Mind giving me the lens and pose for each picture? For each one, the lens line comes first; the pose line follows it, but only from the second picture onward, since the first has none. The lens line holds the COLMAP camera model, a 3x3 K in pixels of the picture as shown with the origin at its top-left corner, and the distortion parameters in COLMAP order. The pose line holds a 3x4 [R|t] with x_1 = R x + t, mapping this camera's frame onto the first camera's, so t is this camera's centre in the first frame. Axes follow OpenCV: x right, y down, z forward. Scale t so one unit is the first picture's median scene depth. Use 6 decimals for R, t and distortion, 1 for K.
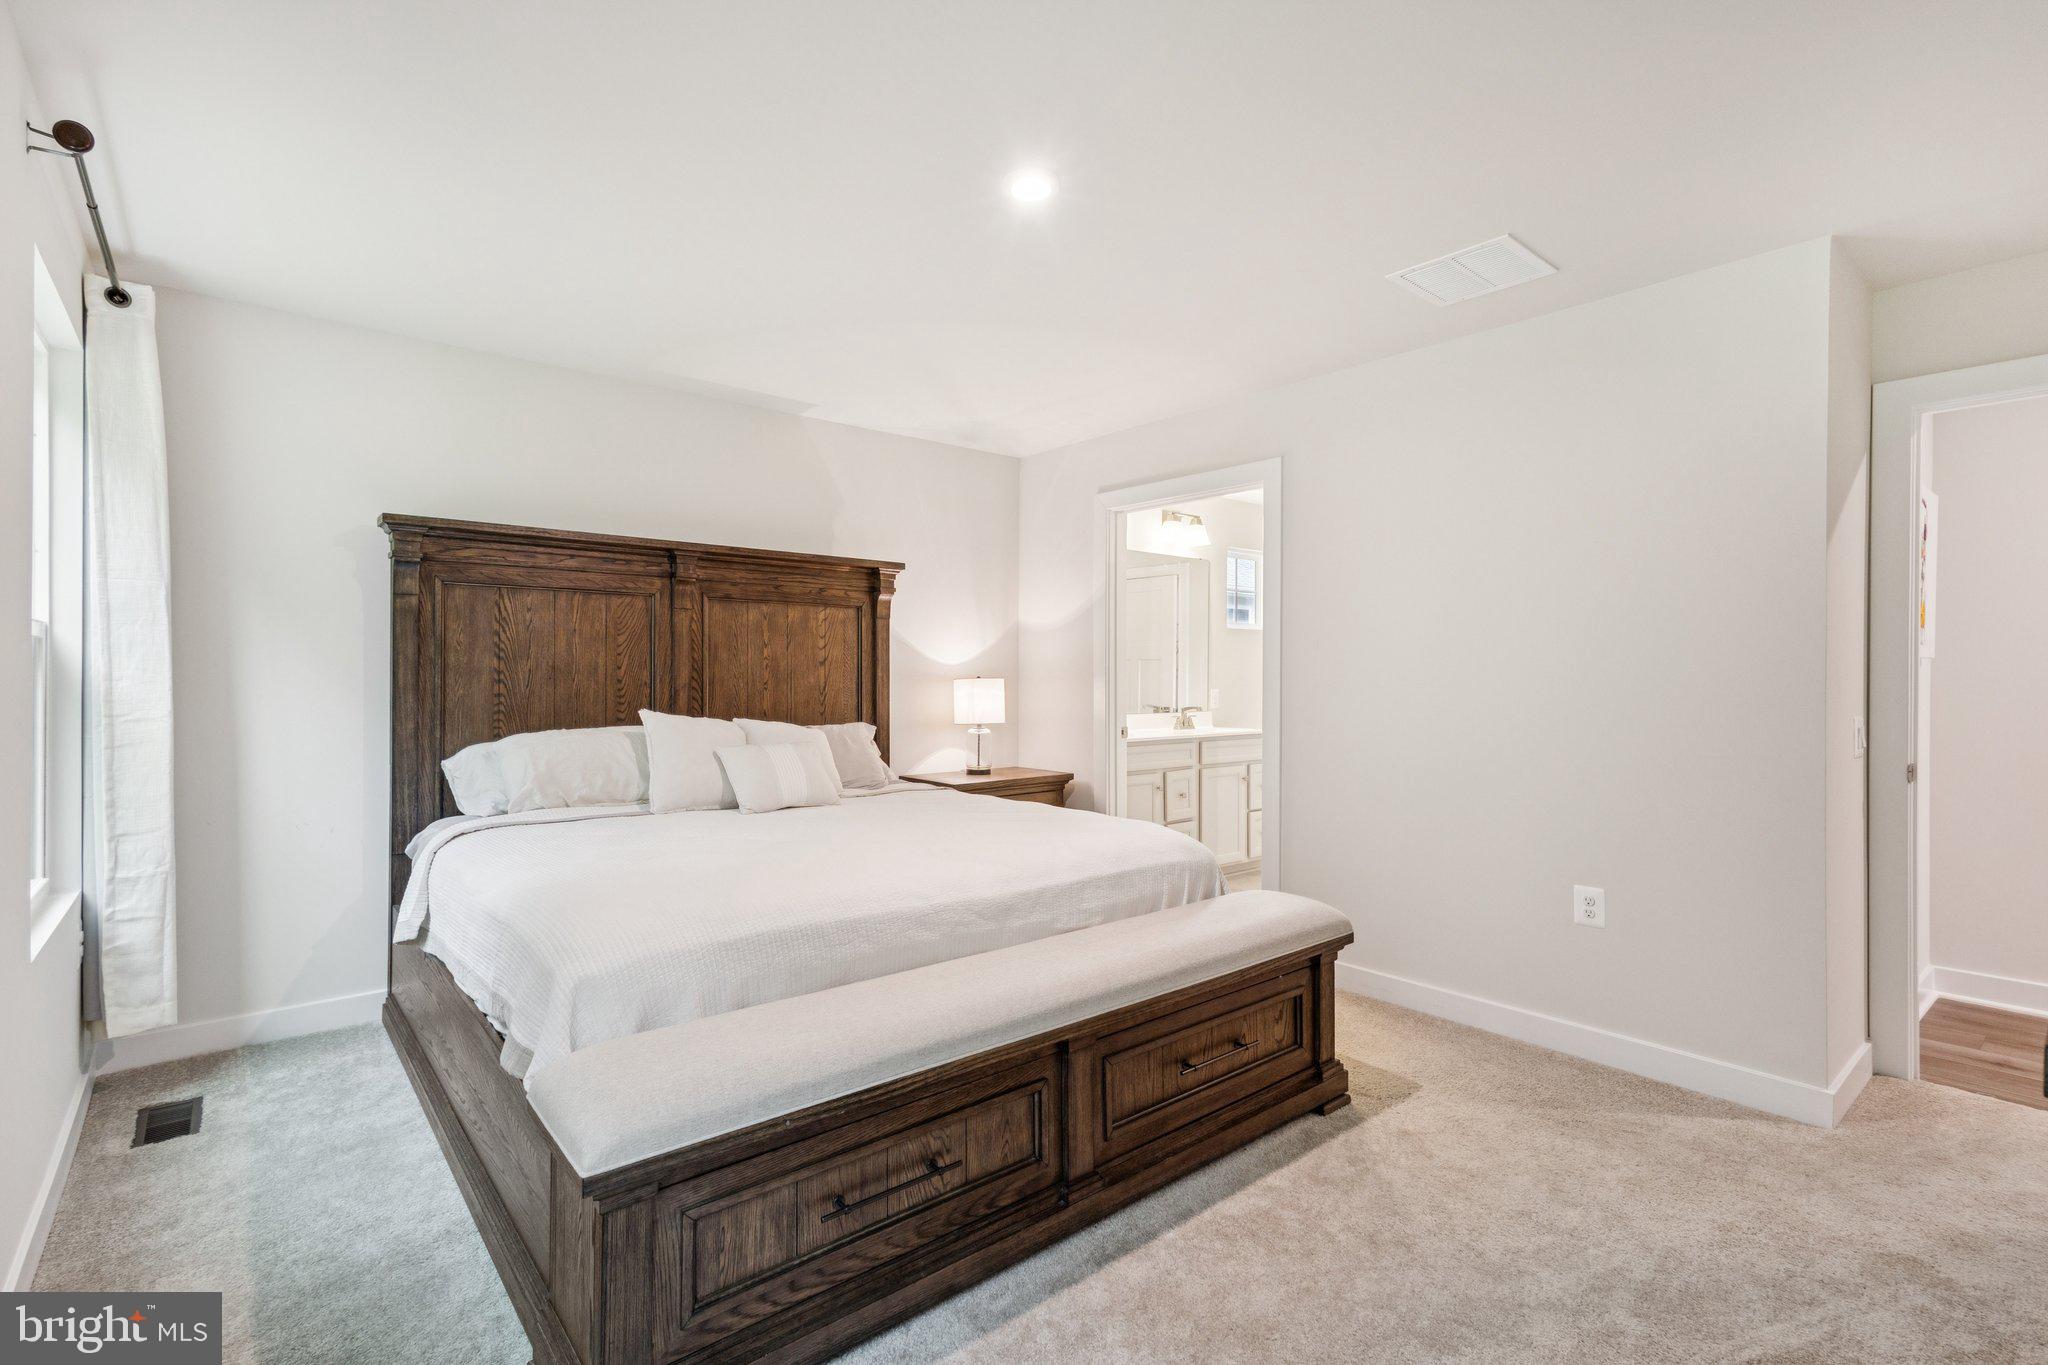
lens RADIAL K [[945.5, 0, 1018.8], [0, 945.5, 677.5], [0, 0, 1]] dist [0.013726, -0.002969]
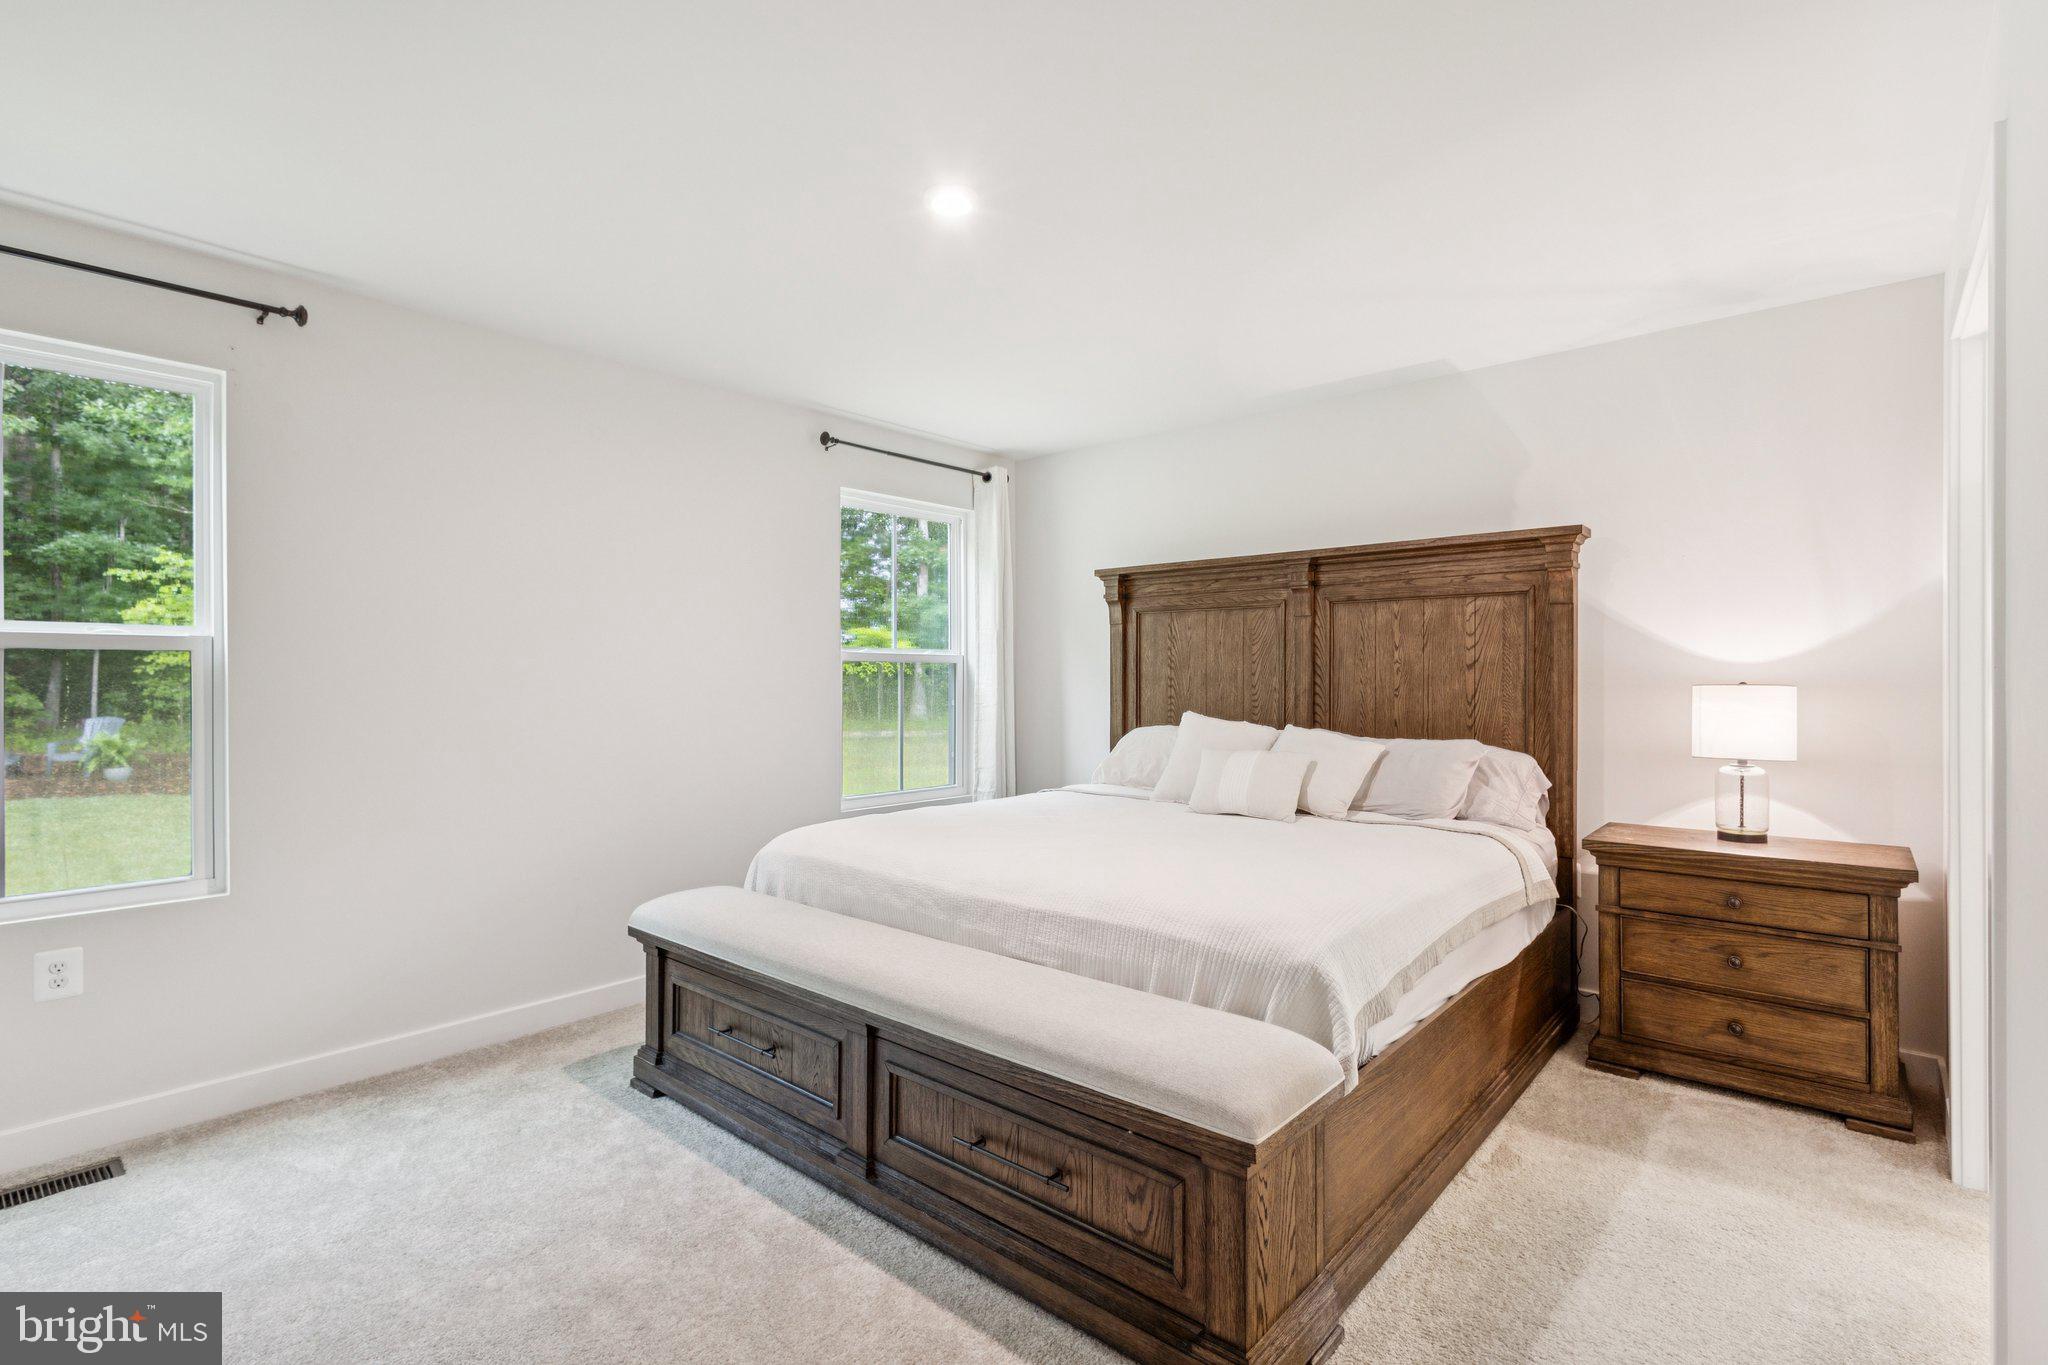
lens RADIAL K [[945.5, 0, 1012.0], [0, 945.5, 679.5], [0, 0, 1]] dist [0.013726, -0.002969]
pose [[0.153367, -0.003114, -0.988164, 0.712274], [0.000300, 0.999995, -0.003105, -0.001262], [0.988169, 0.000180, 0.153367, 0.627339]]
